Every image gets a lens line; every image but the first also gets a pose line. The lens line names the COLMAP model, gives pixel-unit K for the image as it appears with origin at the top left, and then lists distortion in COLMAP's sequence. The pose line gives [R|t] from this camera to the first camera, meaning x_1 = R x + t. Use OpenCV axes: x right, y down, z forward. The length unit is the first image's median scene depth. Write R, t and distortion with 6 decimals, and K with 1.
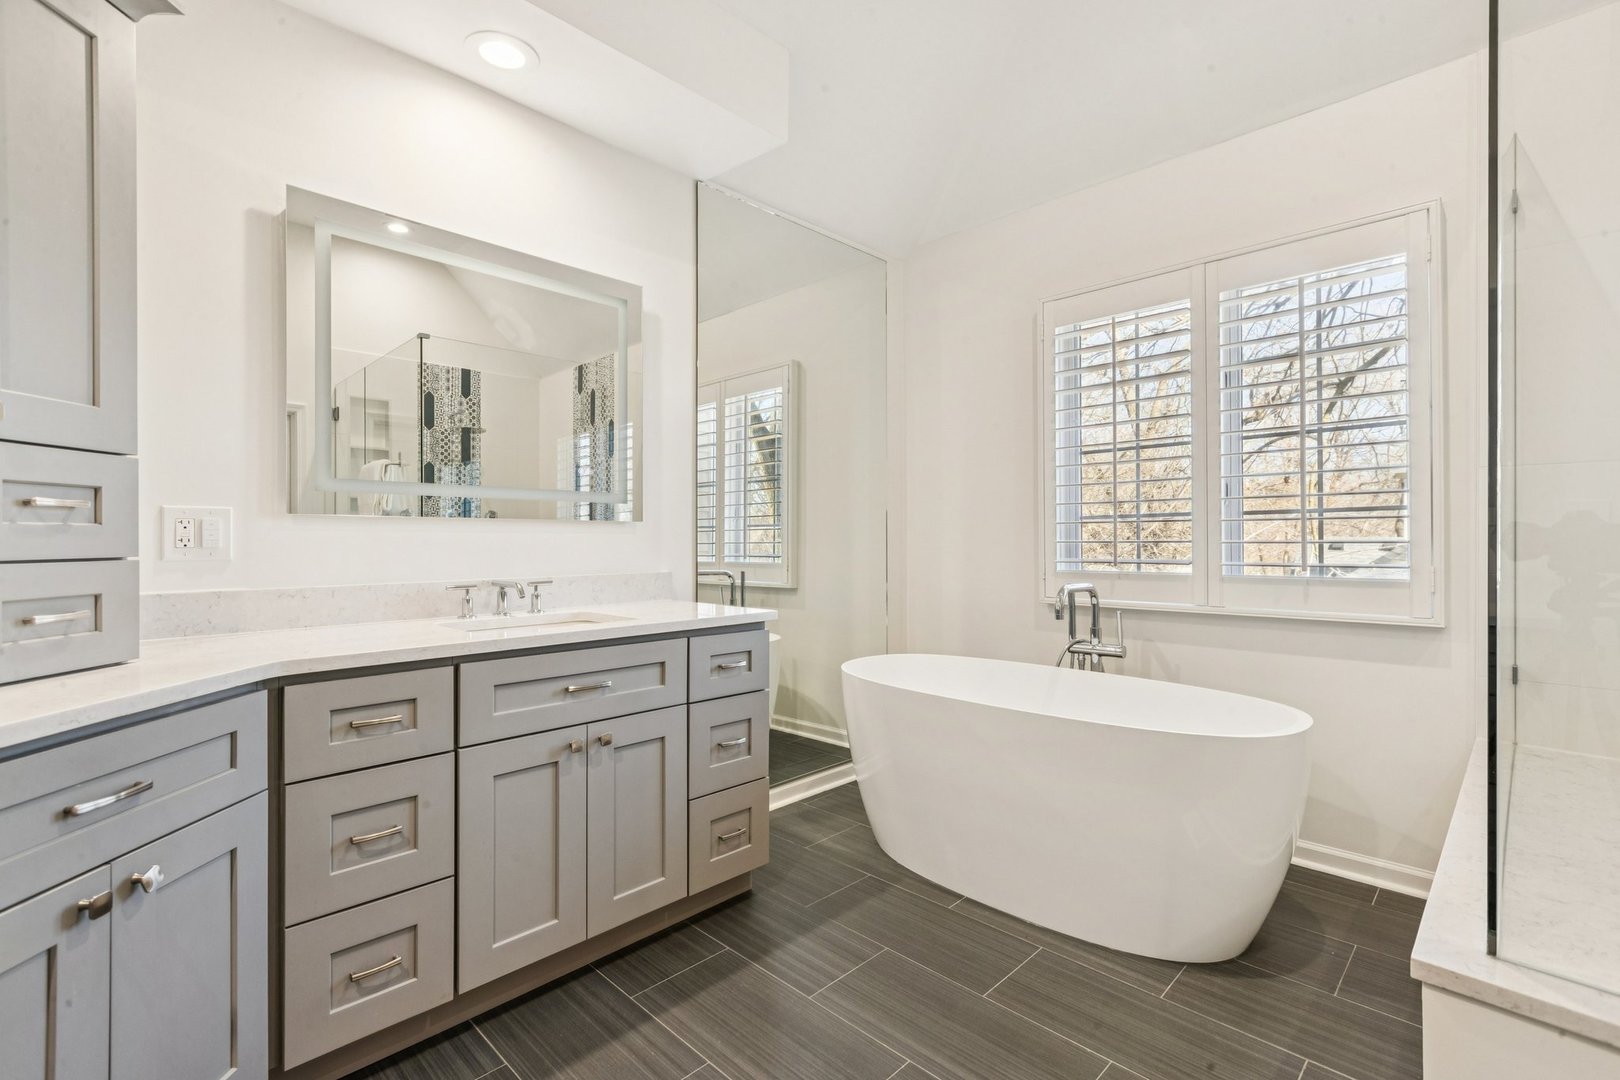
lens RADIAL K [[725.2, 0, 810.0], [0, 725.2, 541.2], [0, 0, 1]] dist [0.009710, -0.000940]
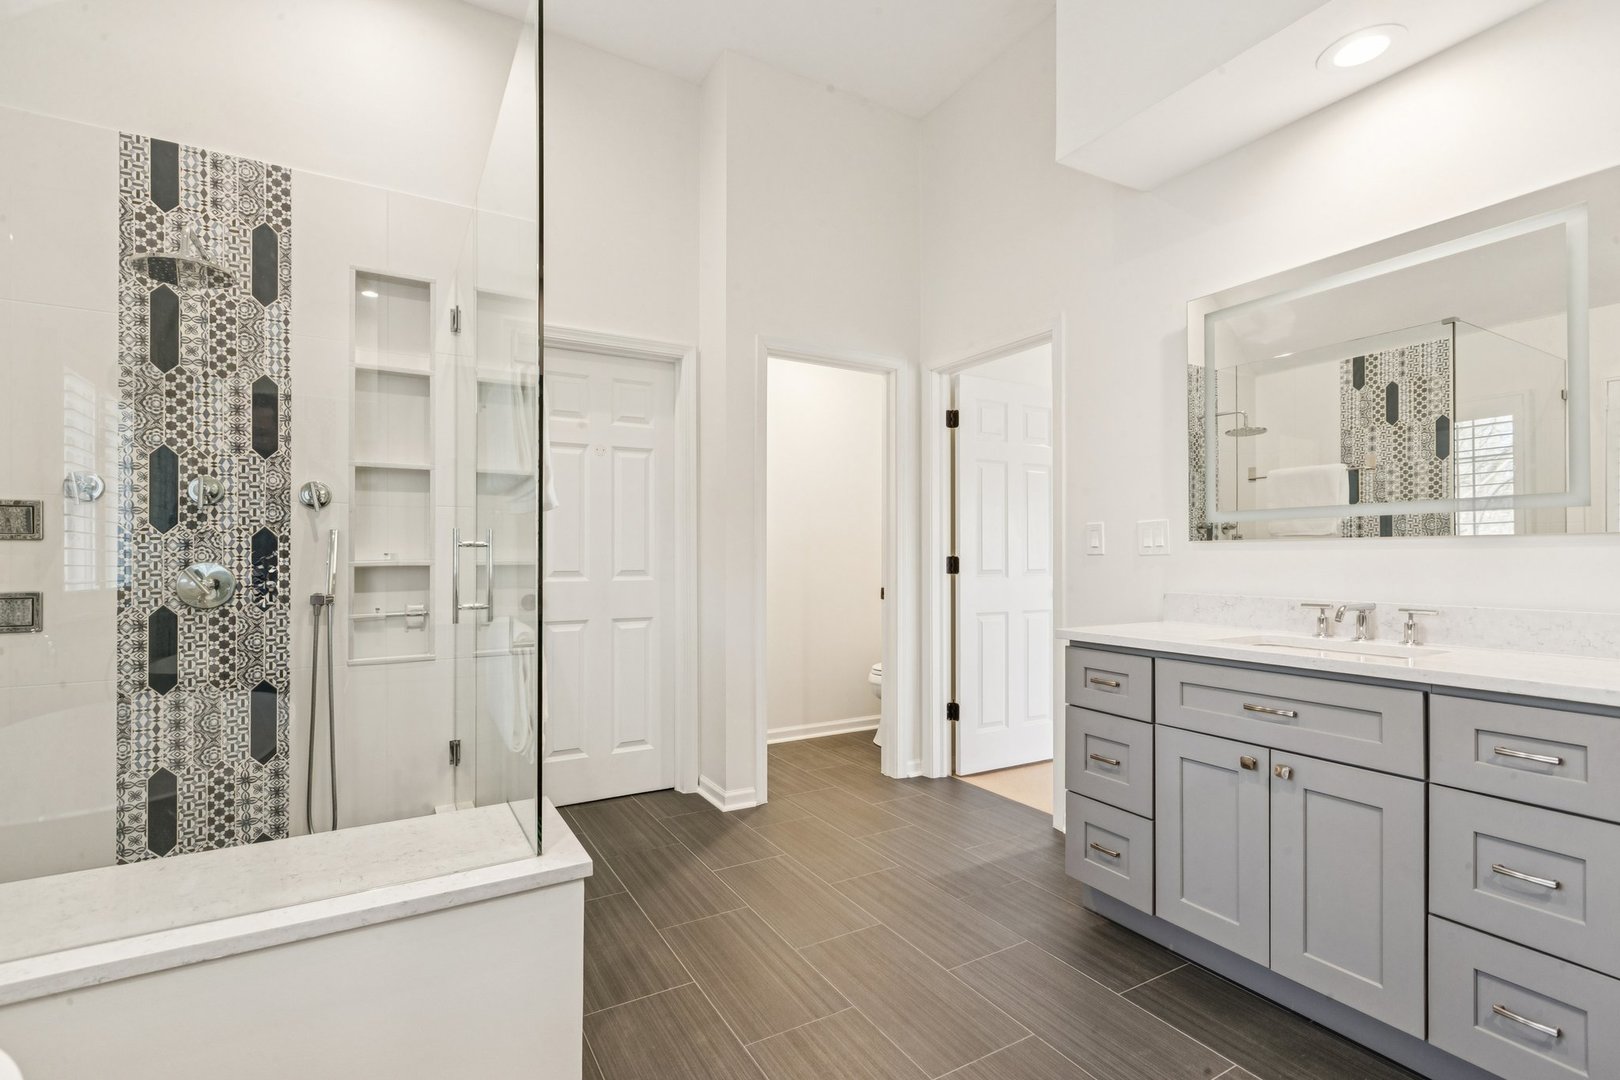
lens RADIAL K [[725.2, 0, 805.5], [0, 725.2, 549.5], [0, 0, 1]] dist [0.009710, -0.000940]
pose [[-0.265813, -0.010494, -0.963967, 0.795558], [0.002490, 0.999930, -0.011572, -0.006987], [0.964021, -0.005476, -0.265769, 0.646973]]
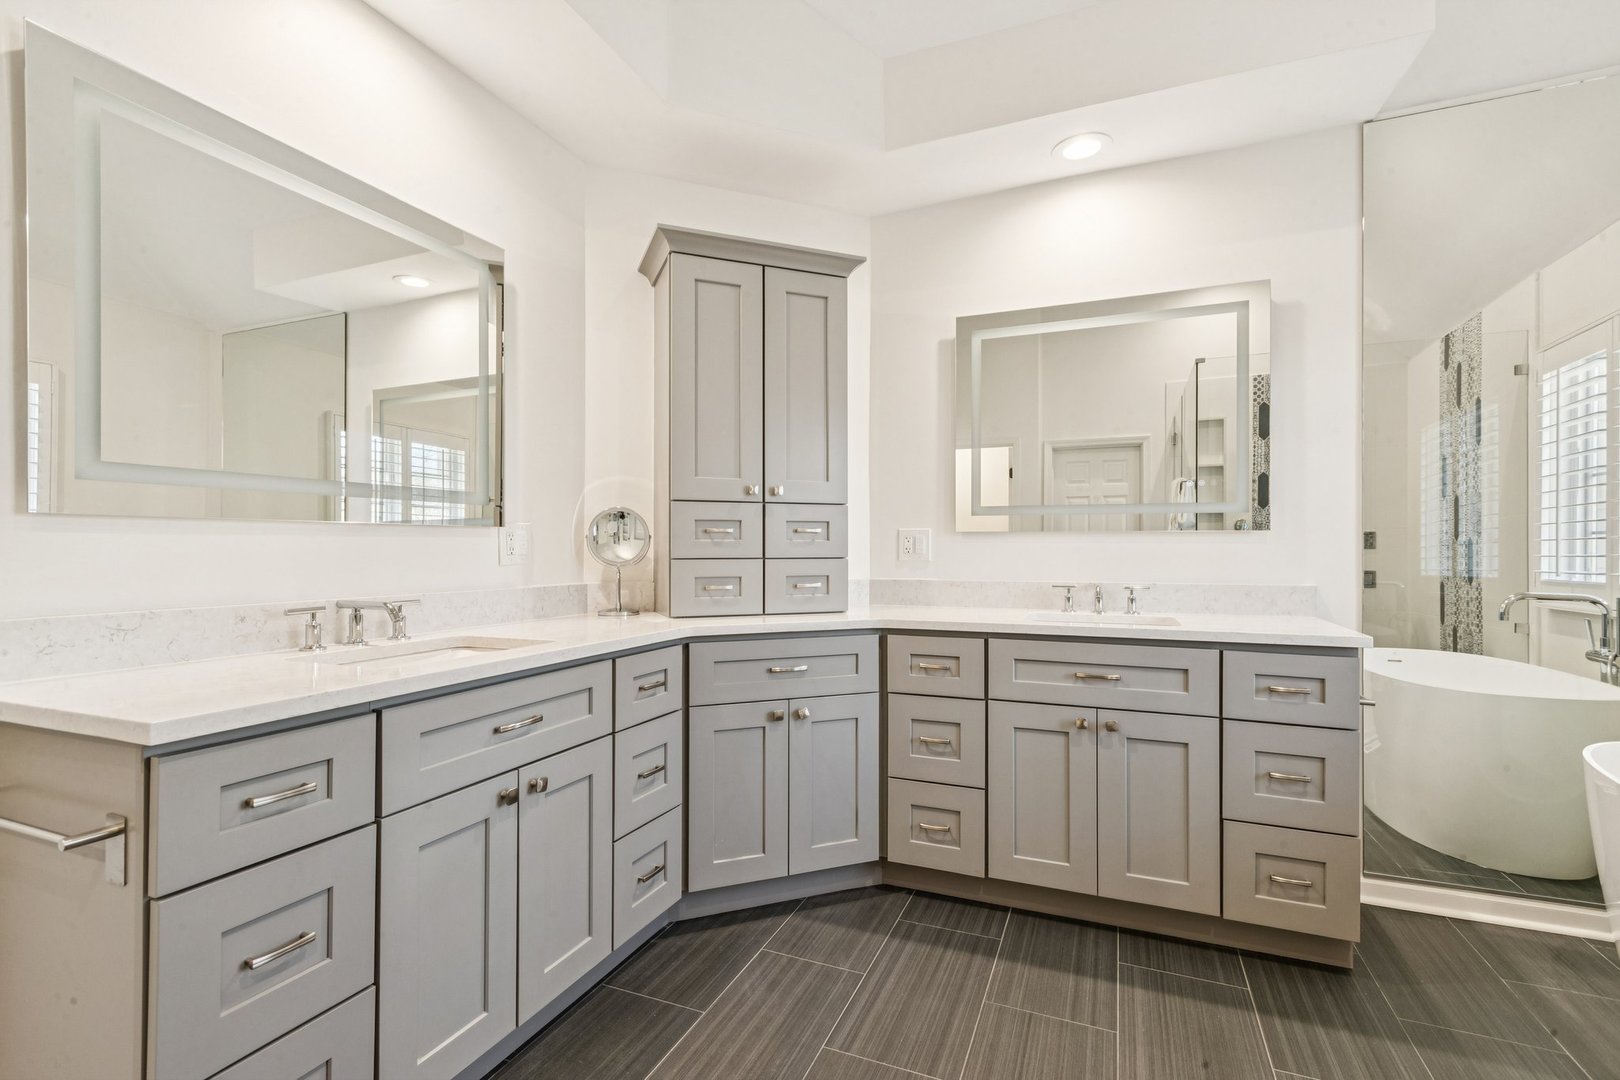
lens RADIAL K [[683.4, 0, 795.5], [0, 683.4, 544.2], [0, 0, 1]] dist [0.004824, 0.000174]
pose [[0.399542, -0.003450, -0.916708, 0.489357], [-0.004568, 0.999973, -0.005755, -0.001191], [0.916703, 0.006487, 0.399516, 0.122096]]
